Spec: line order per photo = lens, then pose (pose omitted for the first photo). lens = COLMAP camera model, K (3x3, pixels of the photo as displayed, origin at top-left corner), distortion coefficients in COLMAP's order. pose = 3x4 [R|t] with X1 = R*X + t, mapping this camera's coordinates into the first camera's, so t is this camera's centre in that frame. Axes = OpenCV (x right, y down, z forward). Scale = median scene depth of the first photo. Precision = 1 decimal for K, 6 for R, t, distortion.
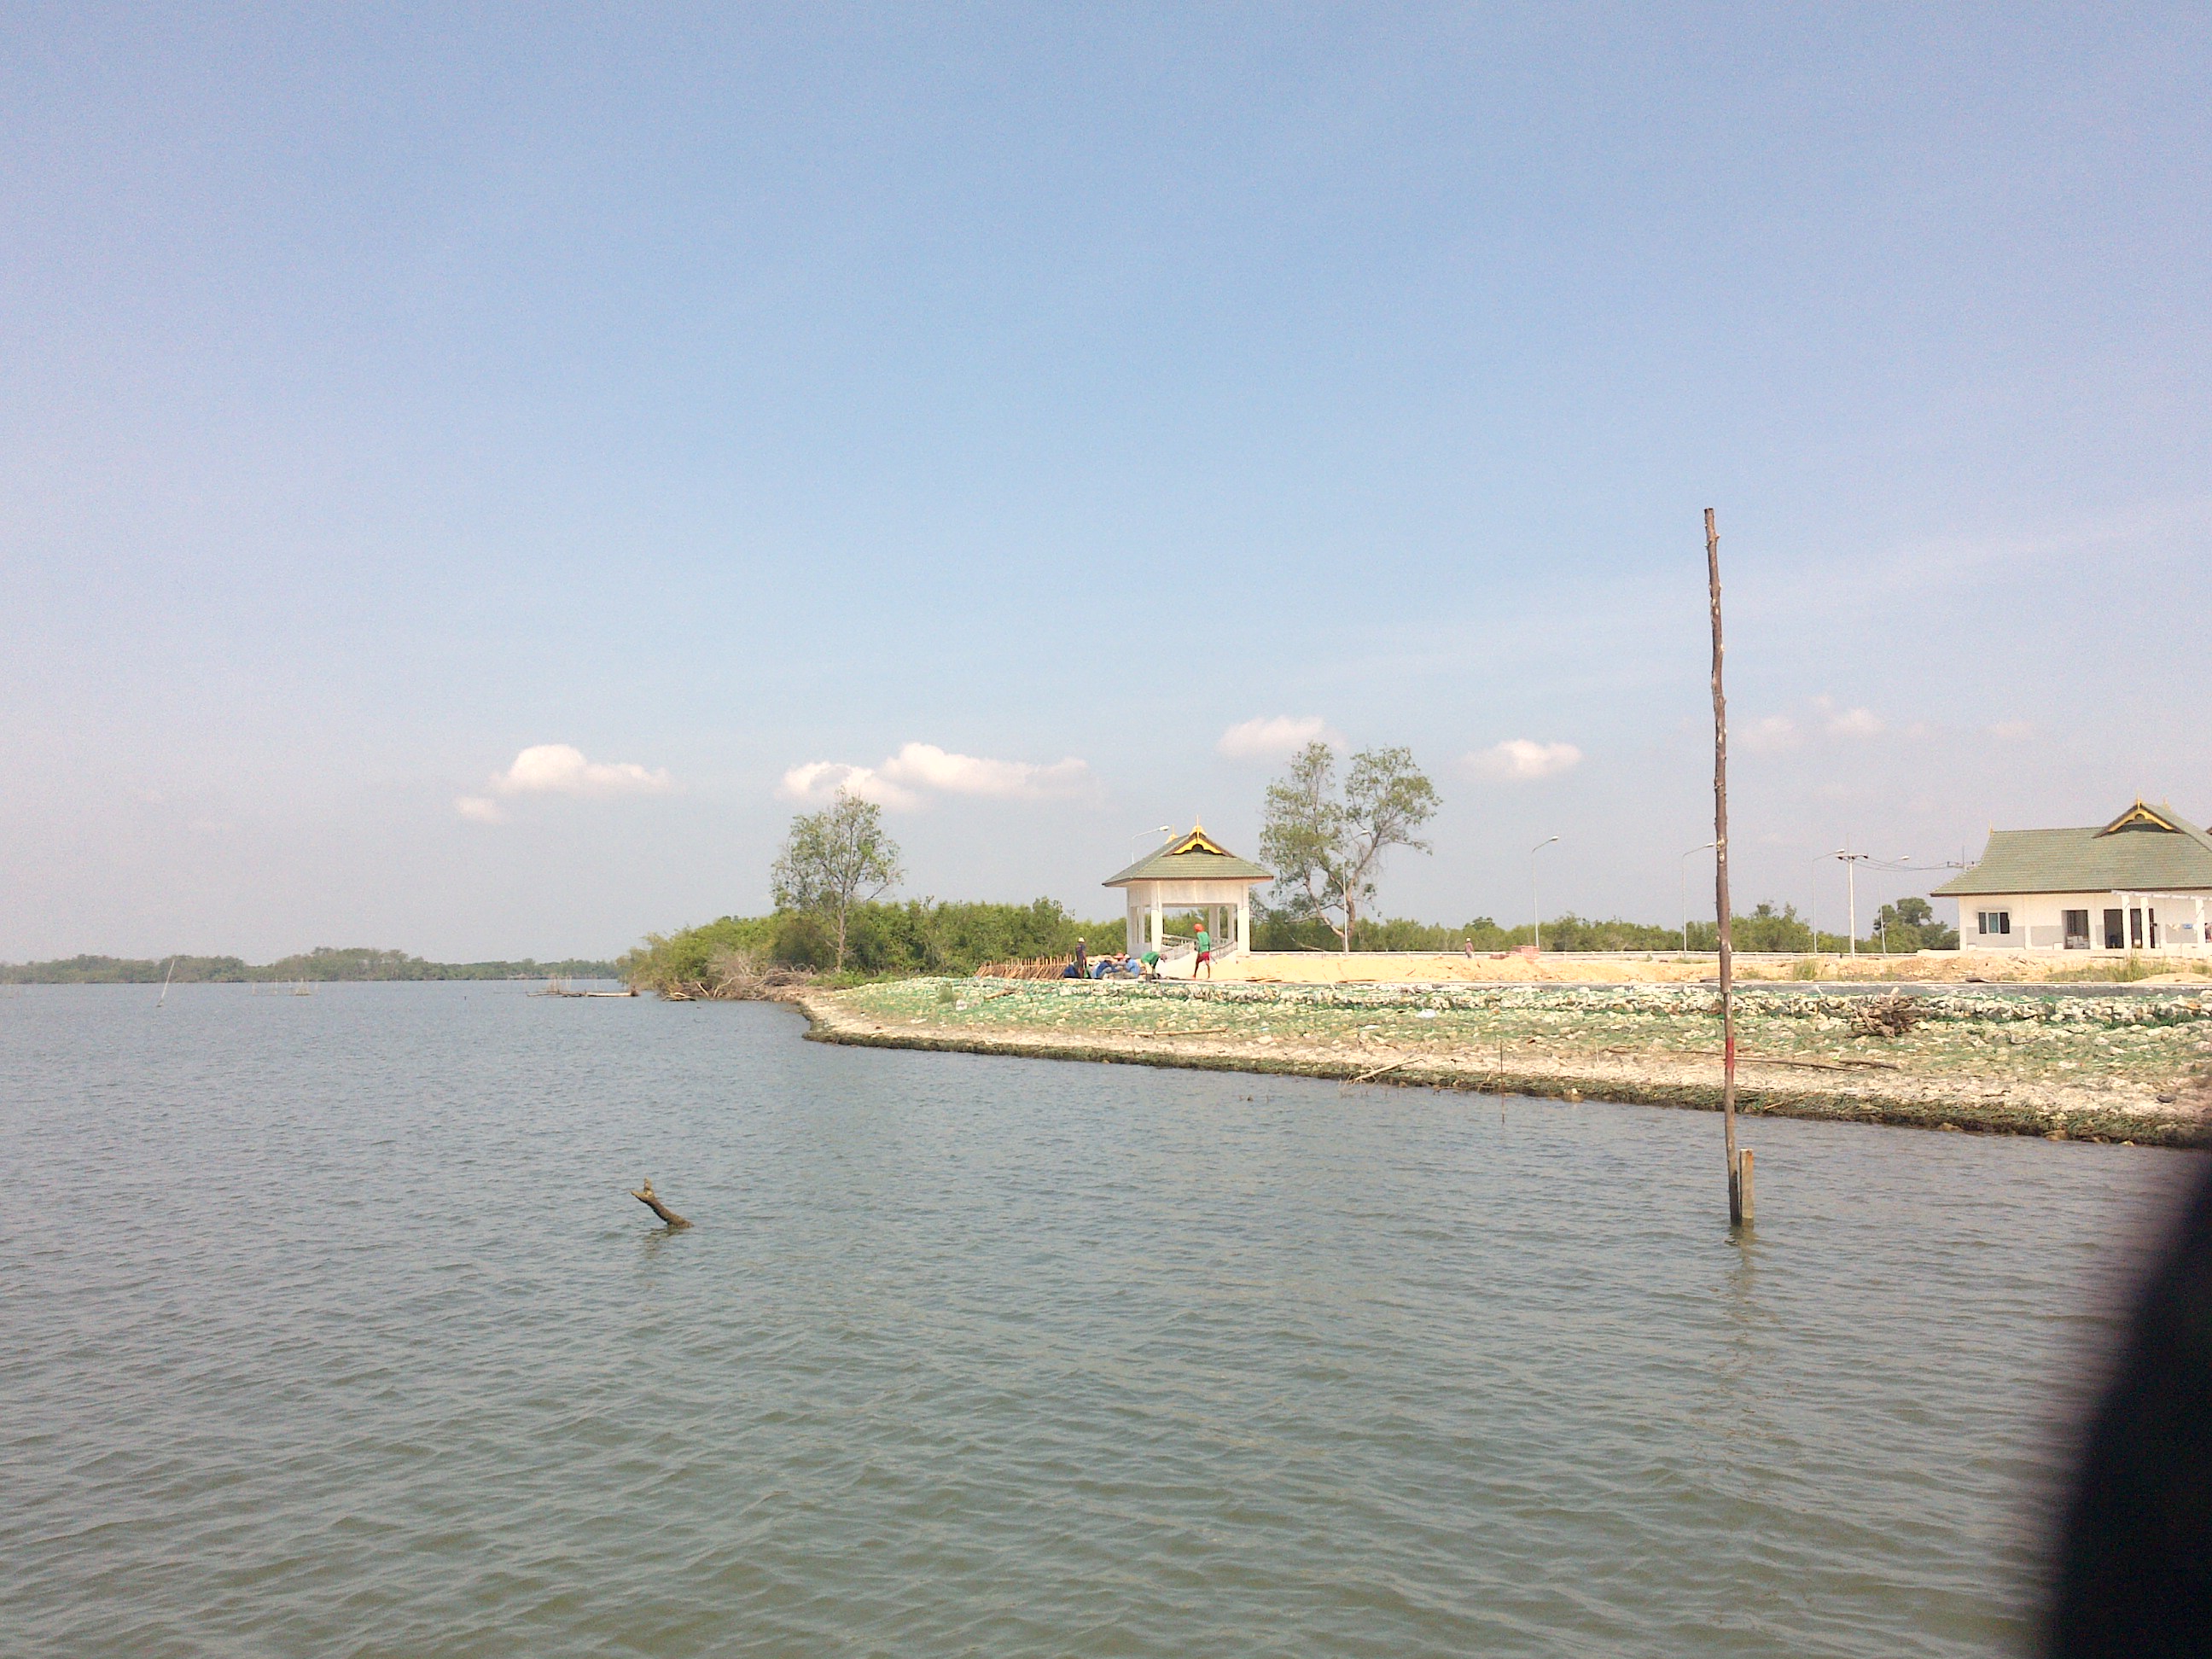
lens RADIAL K [[2156.8, 0, 1133.1], [0, 2156.8, 795.0], [0, 0, 1]] dist [0.001201, 0.226110]
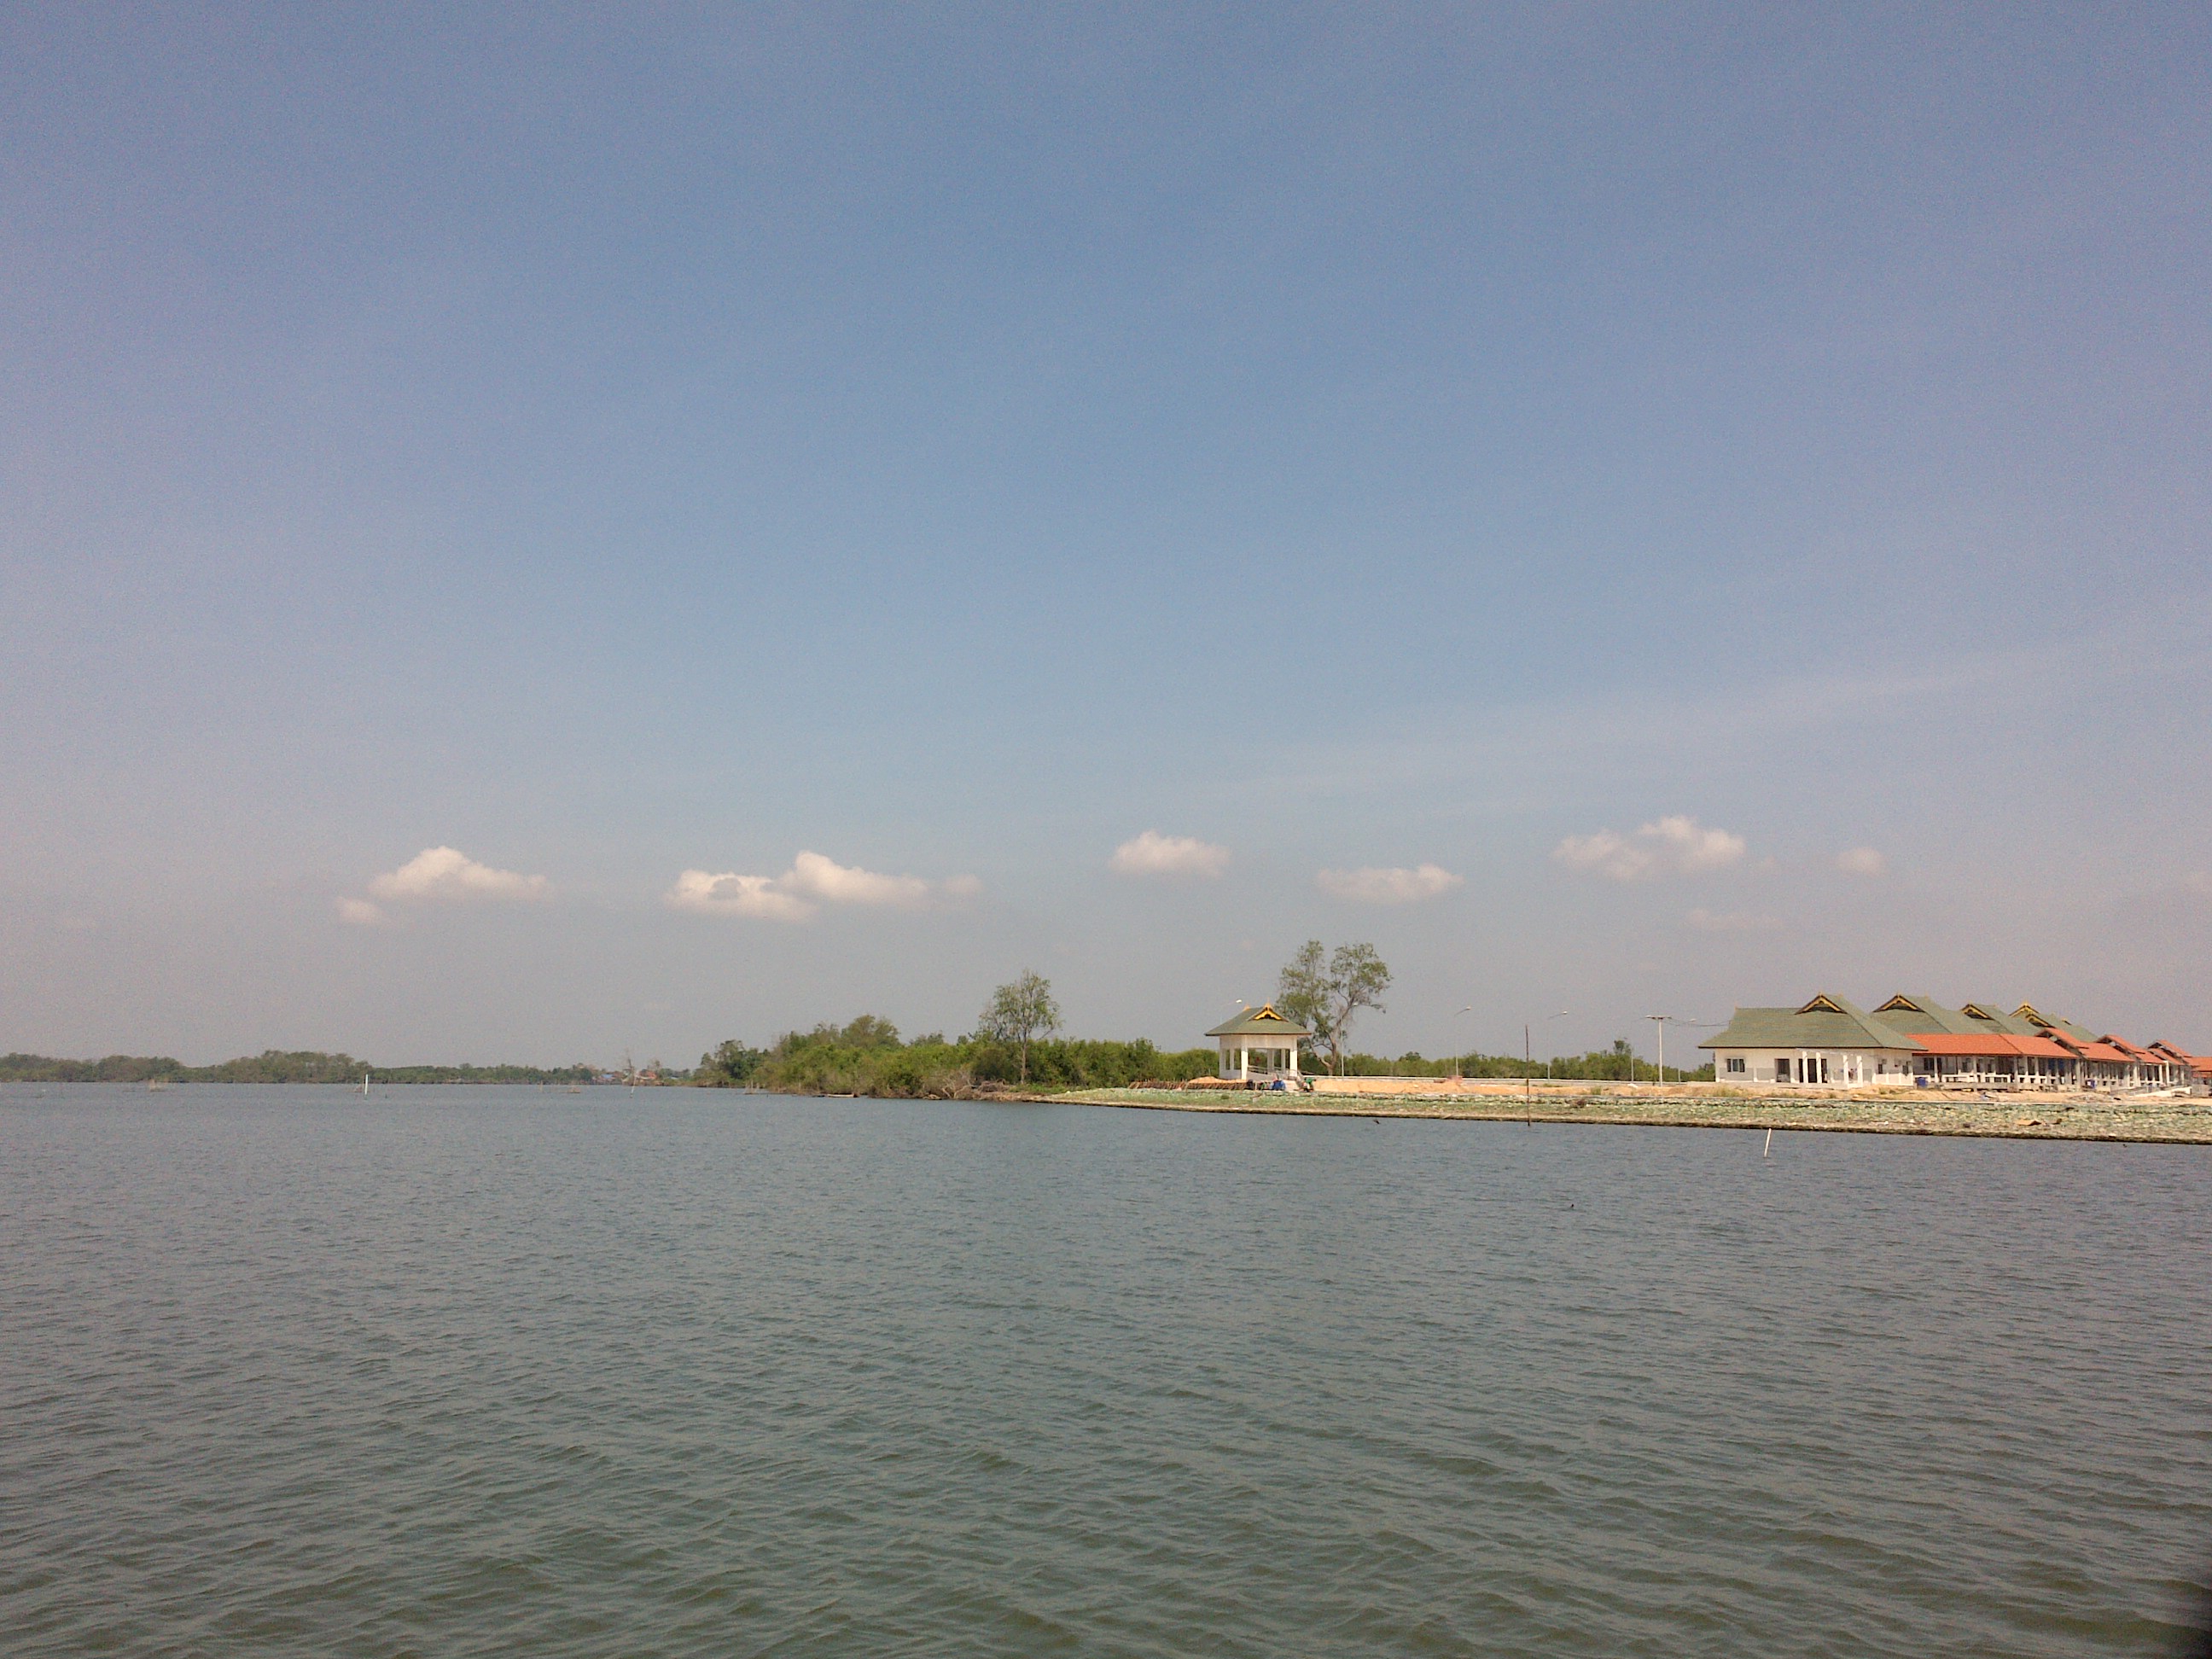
lens RADIAL K [[2285.6, 0, 1070.5], [0, 2285.6, 830.4], [0, 0, 1]] dist [0.044877, 0.119073]
pose [[0.999224, 0.019929, 0.033962, -0.152376], [-0.018925, 0.999382, -0.029611, -0.052928], [-0.034531, 0.028946, 0.998984, -0.660518]]
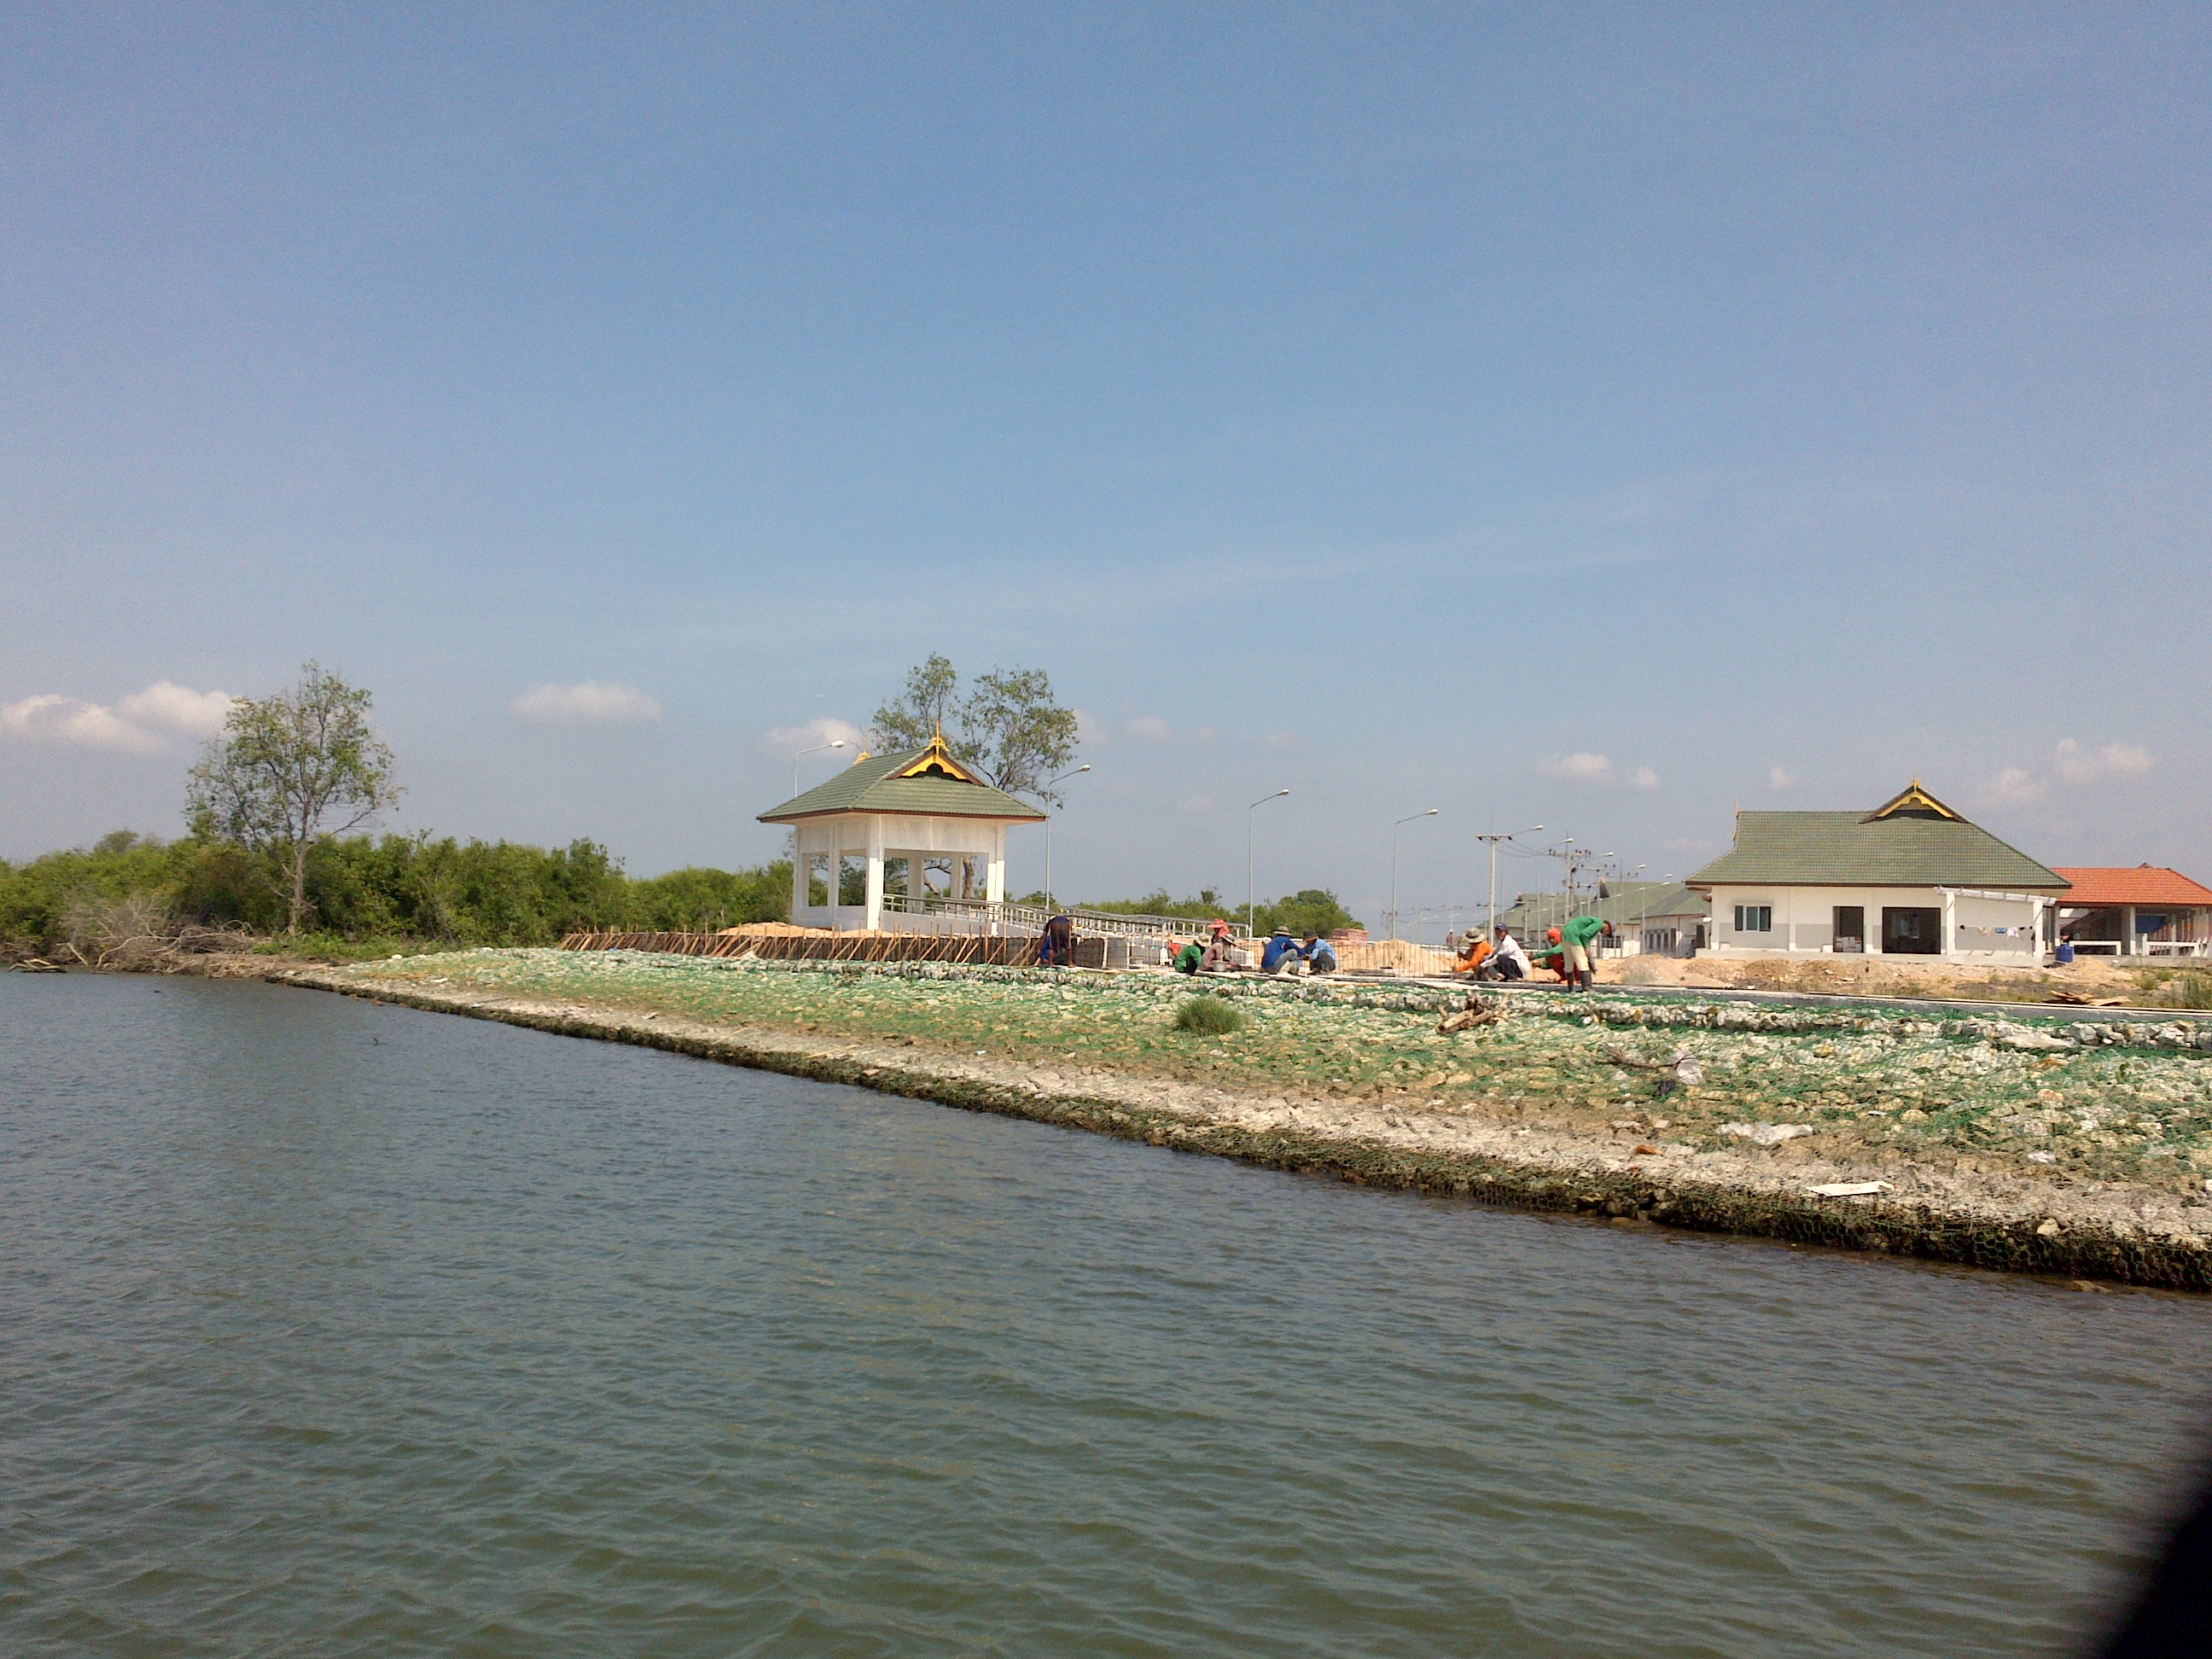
lens RADIAL K [[2072.3, 0, 1040.3], [0, 2072.3, 821.8], [0, 0, 1]] dist [0.060289, 0.008611]
pose [[0.952601, 0.048199, 0.300381, -0.105086], [-0.054875, 0.998398, 0.013825, 0.023698], [-0.299233, -0.029653, 0.953719, 0.290156]]
